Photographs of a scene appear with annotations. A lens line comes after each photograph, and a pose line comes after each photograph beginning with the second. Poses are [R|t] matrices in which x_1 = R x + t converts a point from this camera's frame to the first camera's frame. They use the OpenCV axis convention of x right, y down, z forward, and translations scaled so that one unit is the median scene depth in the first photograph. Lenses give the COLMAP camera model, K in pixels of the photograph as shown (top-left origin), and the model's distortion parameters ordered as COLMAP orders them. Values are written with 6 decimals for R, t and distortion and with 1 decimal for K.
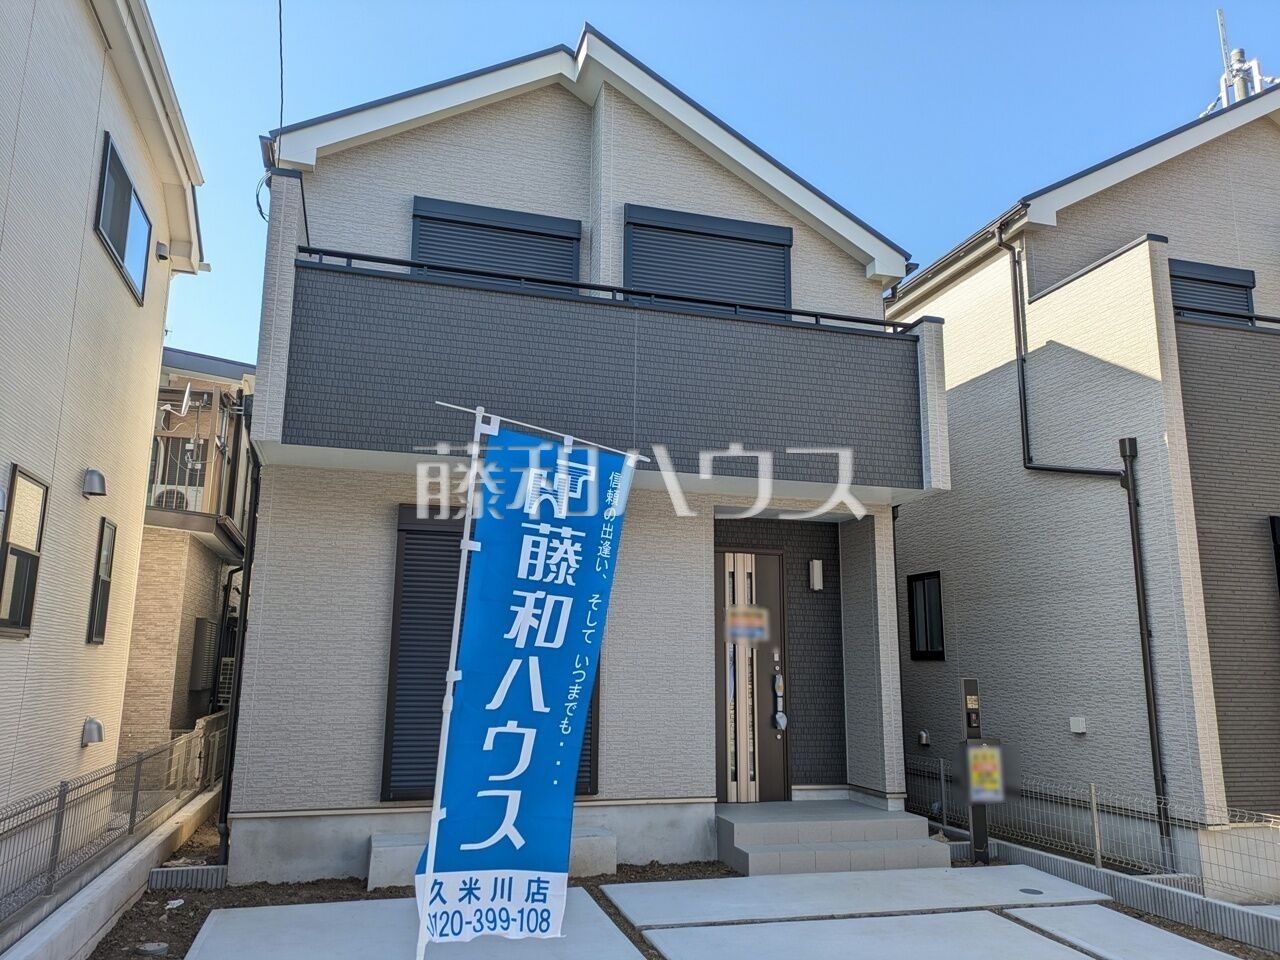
lens RADIAL K [[948.9, 0, 634.4], [0, 948.9, 483.8], [0, 0, 1]] dist [0.058600, -0.042188]
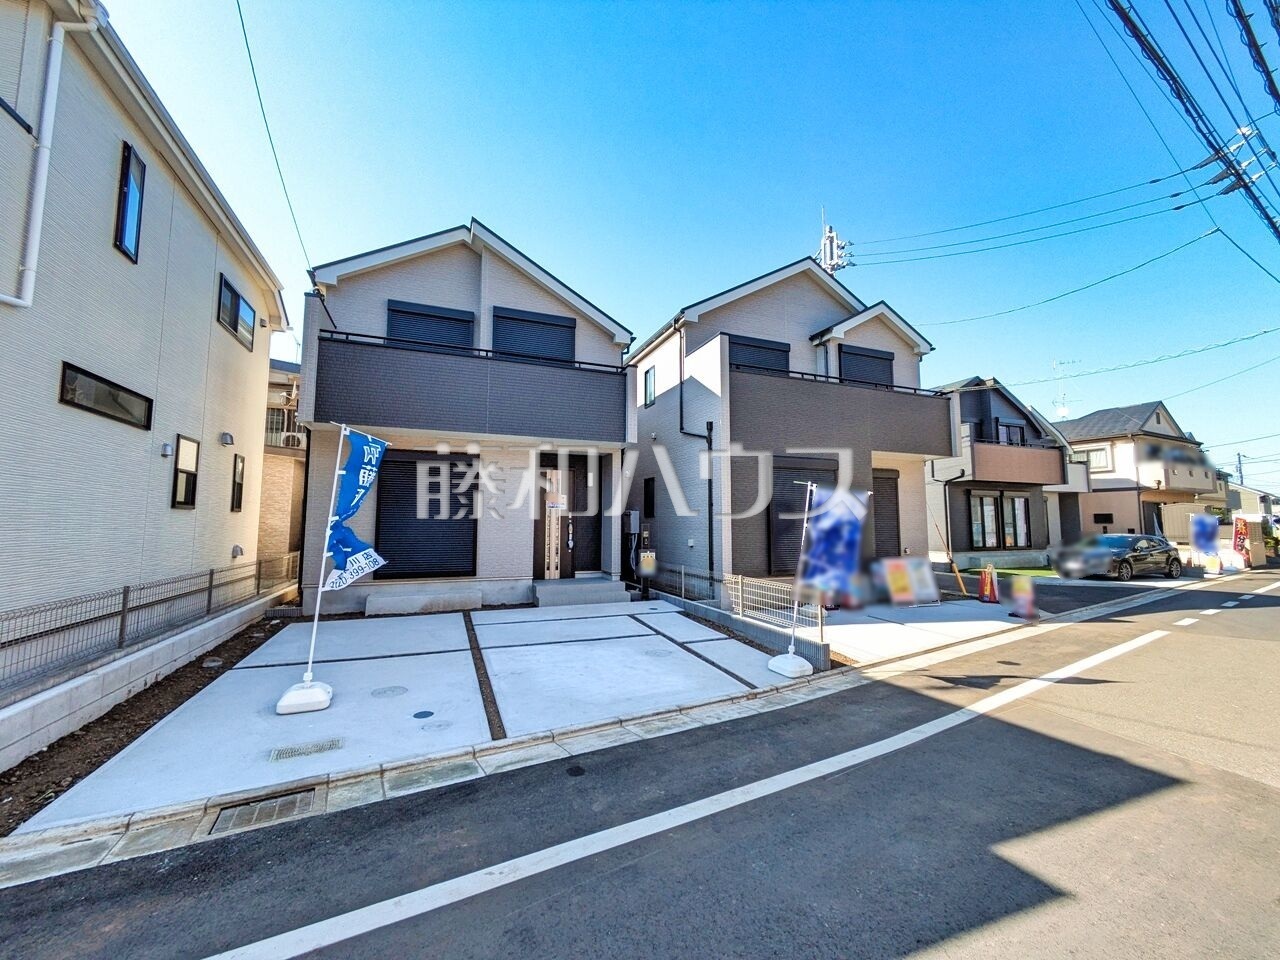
lens RADIAL K [[509.8, 0, 640.0], [0, 509.8, 480.0], [0, 0, 1]] dist [0.003316, 0.000293]
pose [[0.994792, -0.000284, 0.101929, 0.206831], [-0.010622, 0.994263, 0.106434, -0.034072], [-0.101374, -0.106962, 0.989082, -0.205661]]
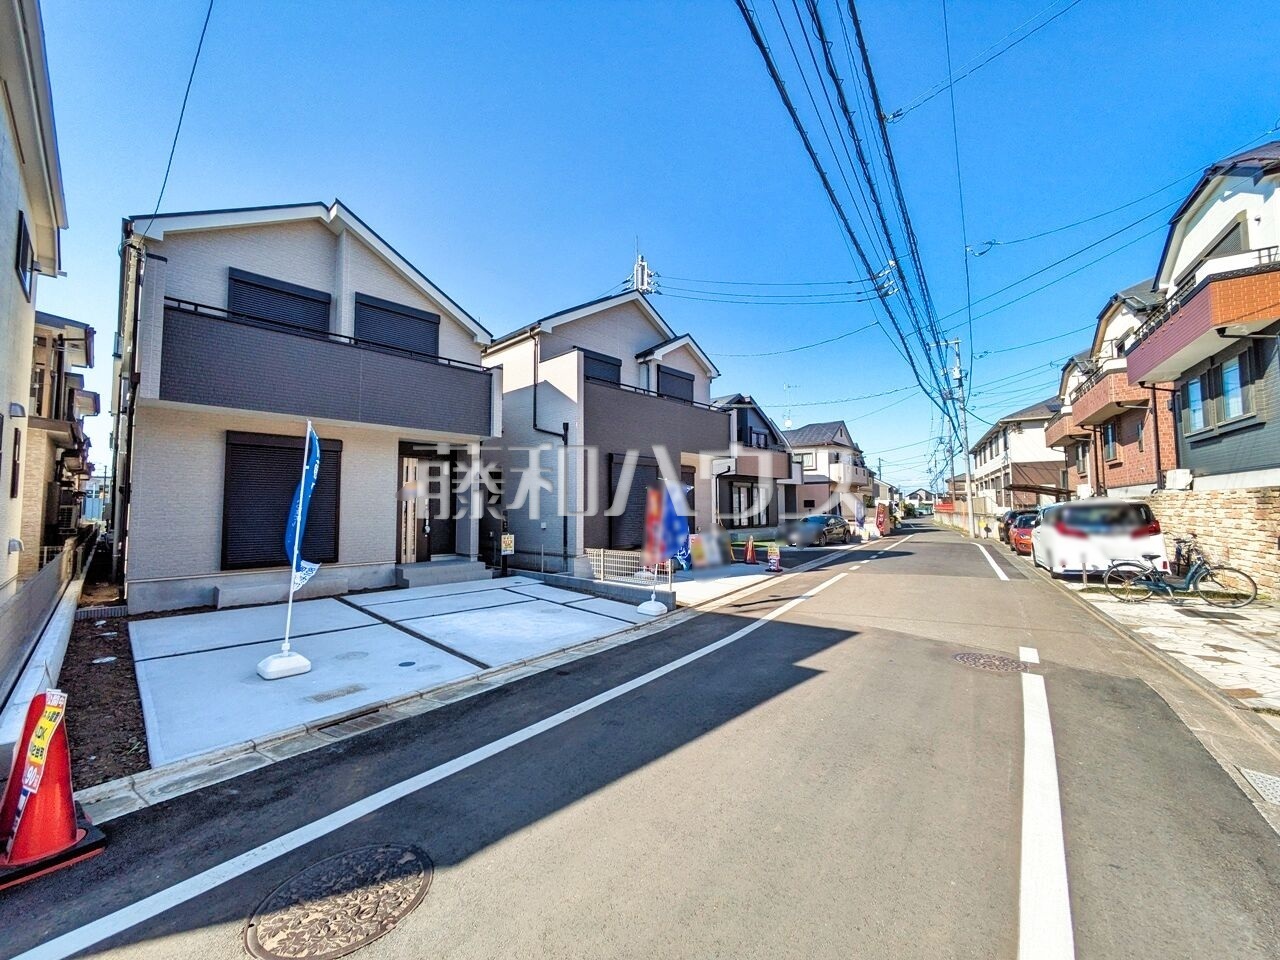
lens RADIAL K [[508.1, 0, 647.0], [0, 508.1, 479.6], [0, 0, 1]] dist [-0.001947, 0.000200]
pose [[0.858930, 0.014287, 0.511894, -0.026448], [-0.083384, 0.990172, 0.112278, -0.064314], [-0.505259, -0.139123, 0.851680, -0.354644]]
